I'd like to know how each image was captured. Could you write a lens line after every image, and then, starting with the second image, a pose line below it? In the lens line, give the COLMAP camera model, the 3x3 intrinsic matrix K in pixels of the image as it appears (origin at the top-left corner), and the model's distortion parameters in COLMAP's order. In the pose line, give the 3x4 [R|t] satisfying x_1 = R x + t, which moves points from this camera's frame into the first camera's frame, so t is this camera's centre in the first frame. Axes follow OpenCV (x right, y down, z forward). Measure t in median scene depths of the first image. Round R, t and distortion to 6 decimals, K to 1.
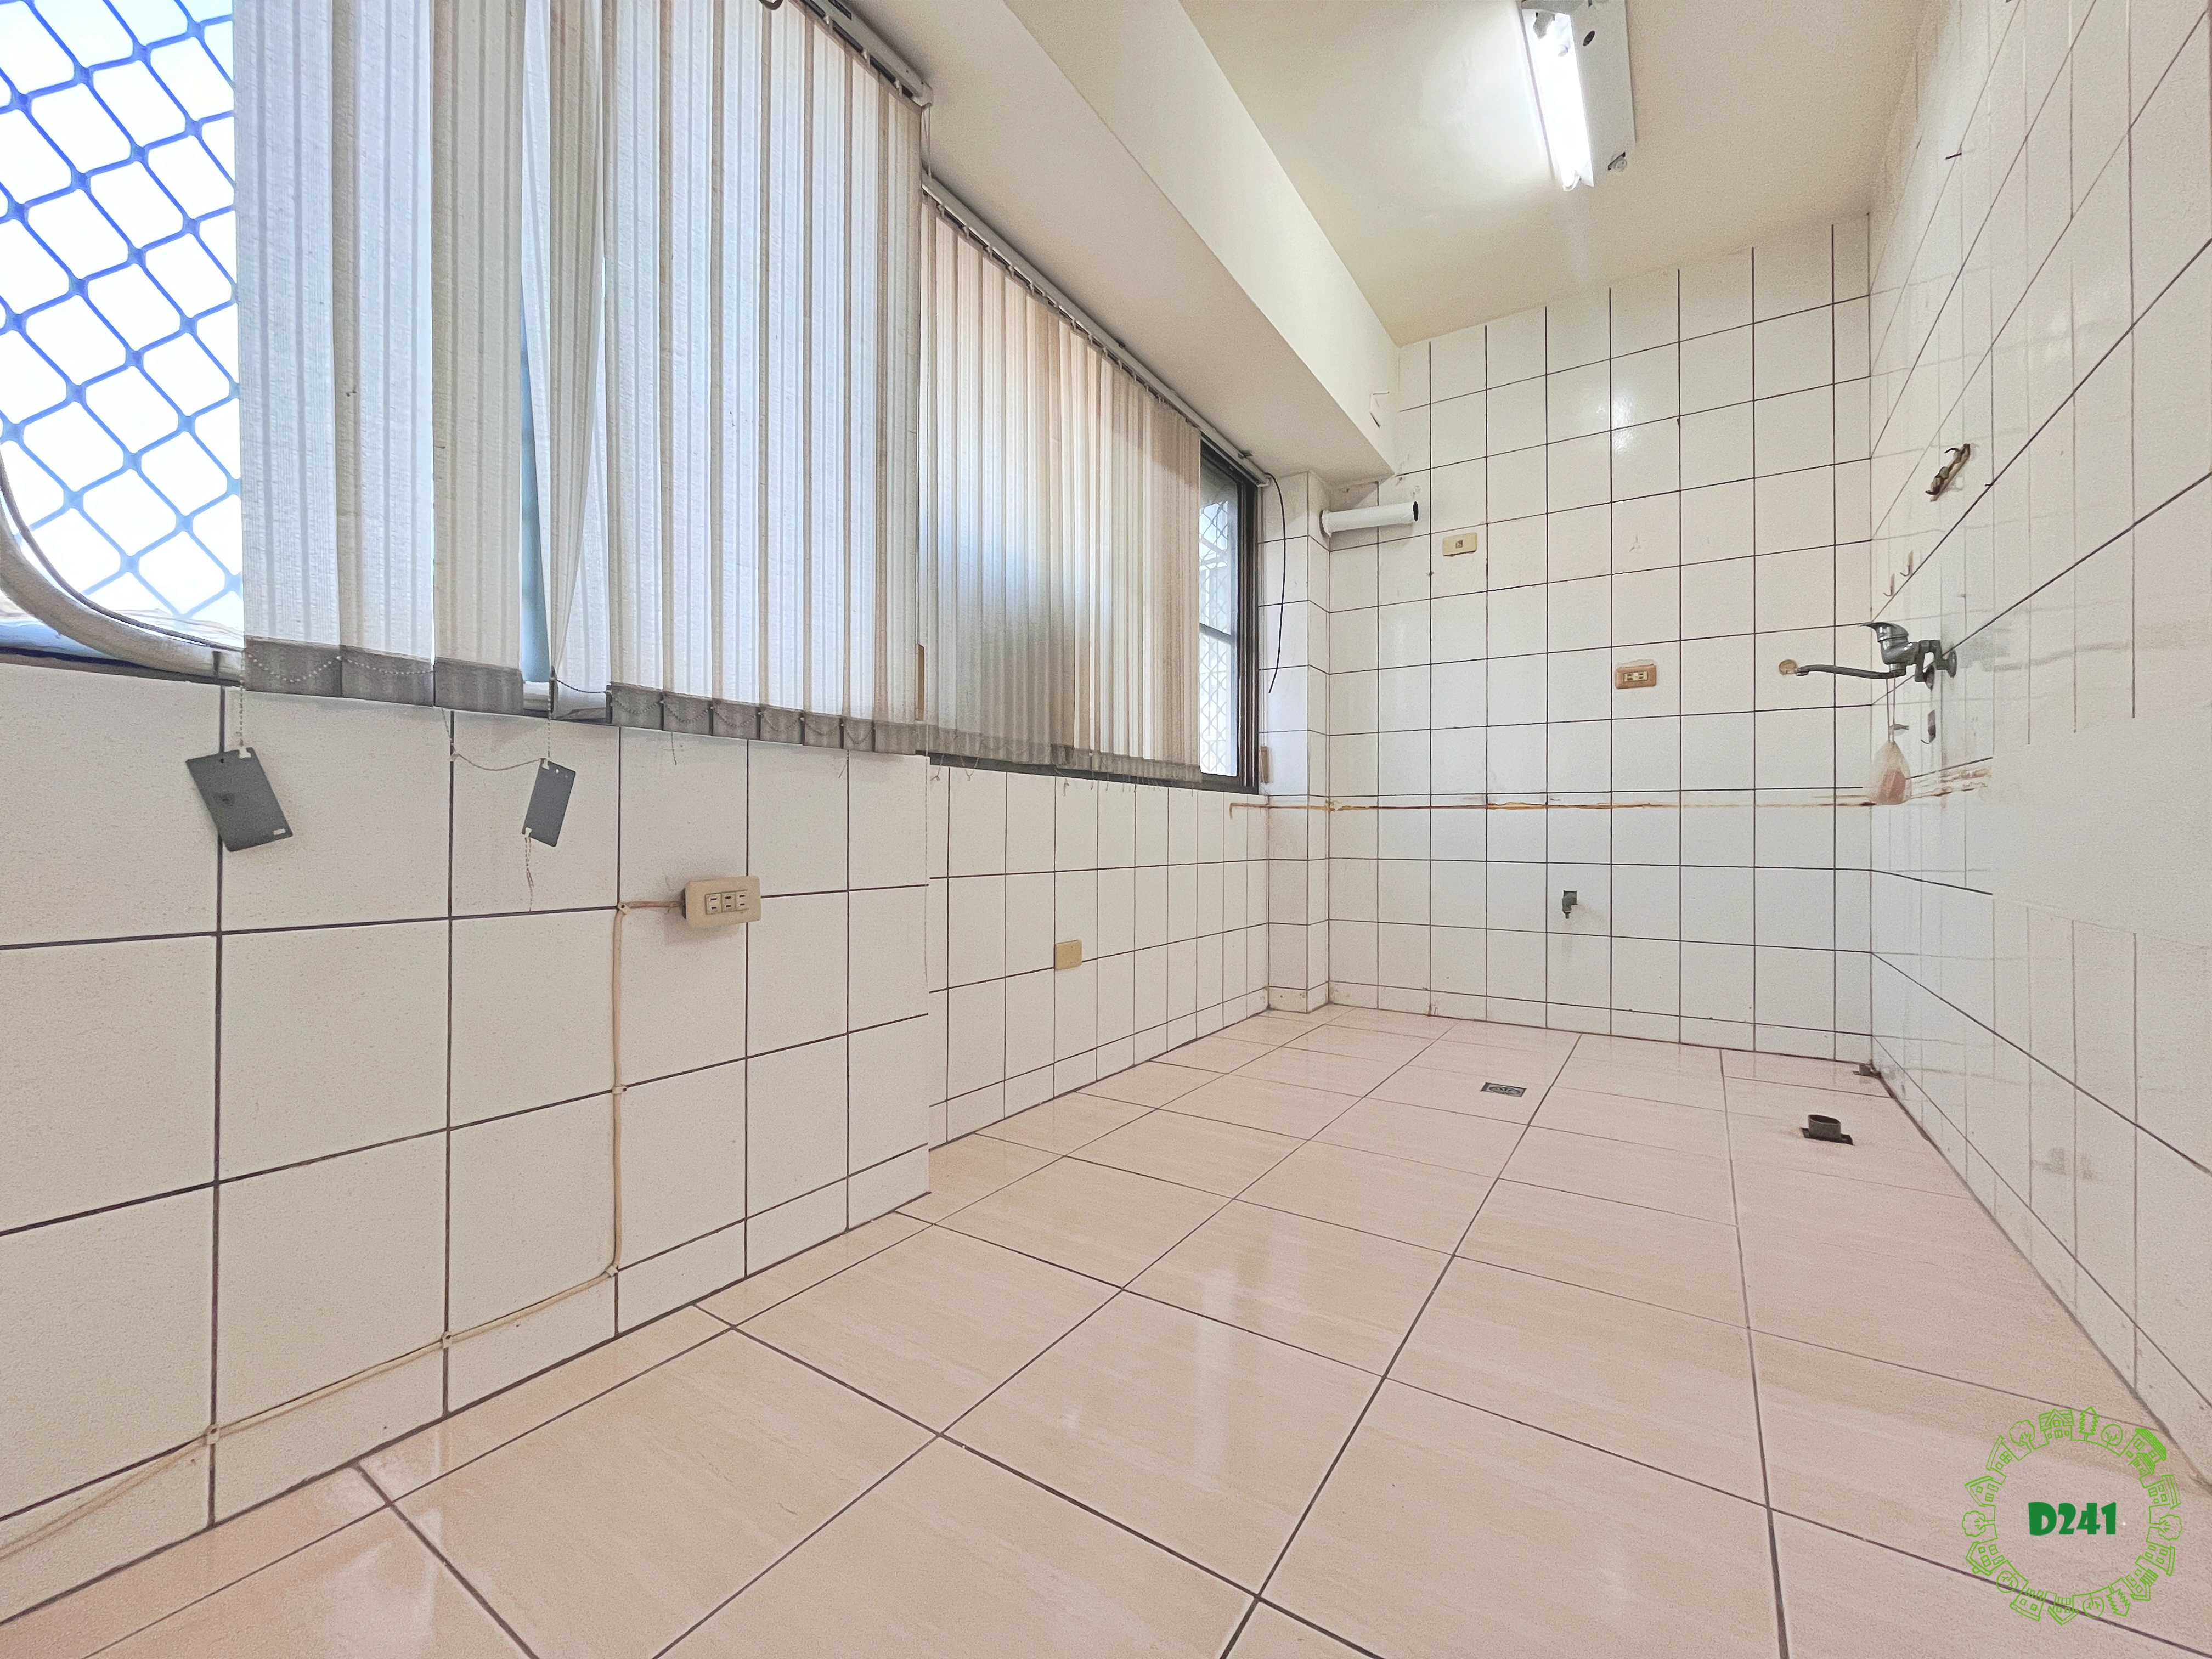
lens RADIAL K [[901.8, 0, 1106.4], [0, 901.8, 826.1], [0, 0, 1]] dist [0.002646, 0.000293]
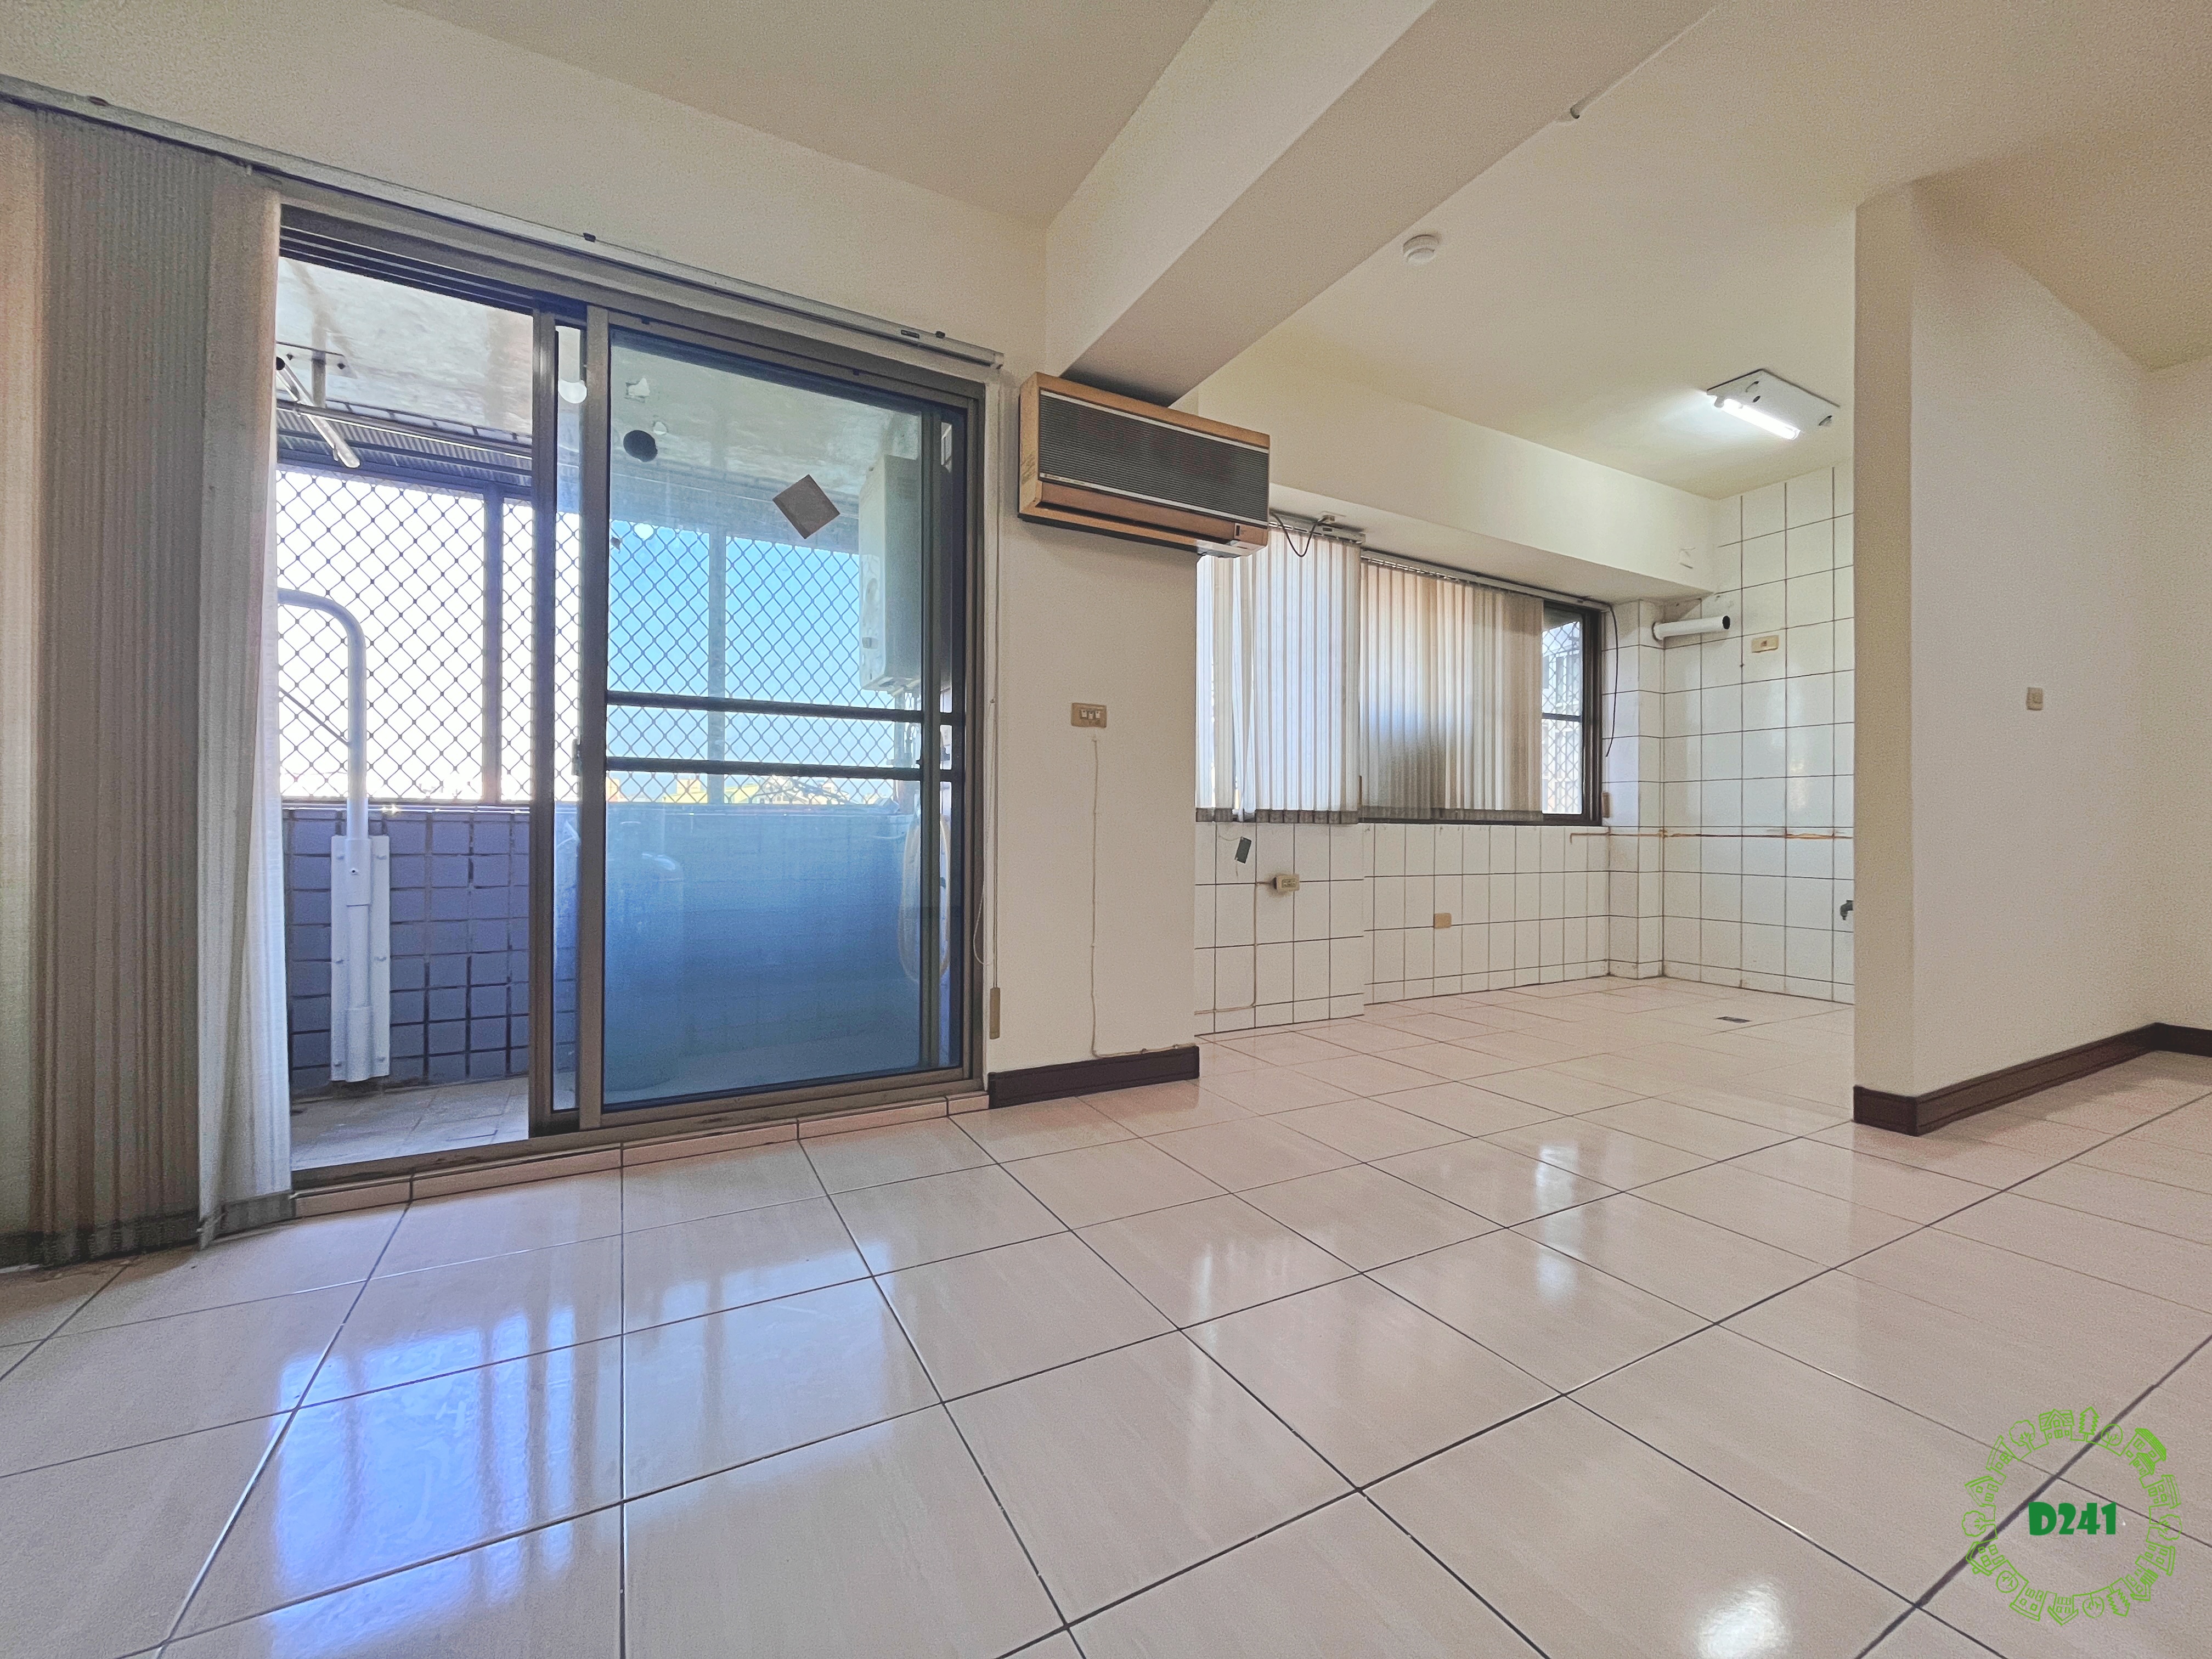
lens RADIAL K [[901.8, 0, 1096.3], [0, 901.8, 822.6], [0, 0, 1]] dist [0.002646, 0.000293]
pose [[0.881384, -0.000335, -0.472401, 0.190249], [-0.001120, 0.999995, -0.002799, -0.048166], [0.472400, 0.002996, 0.881379, -0.891820]]
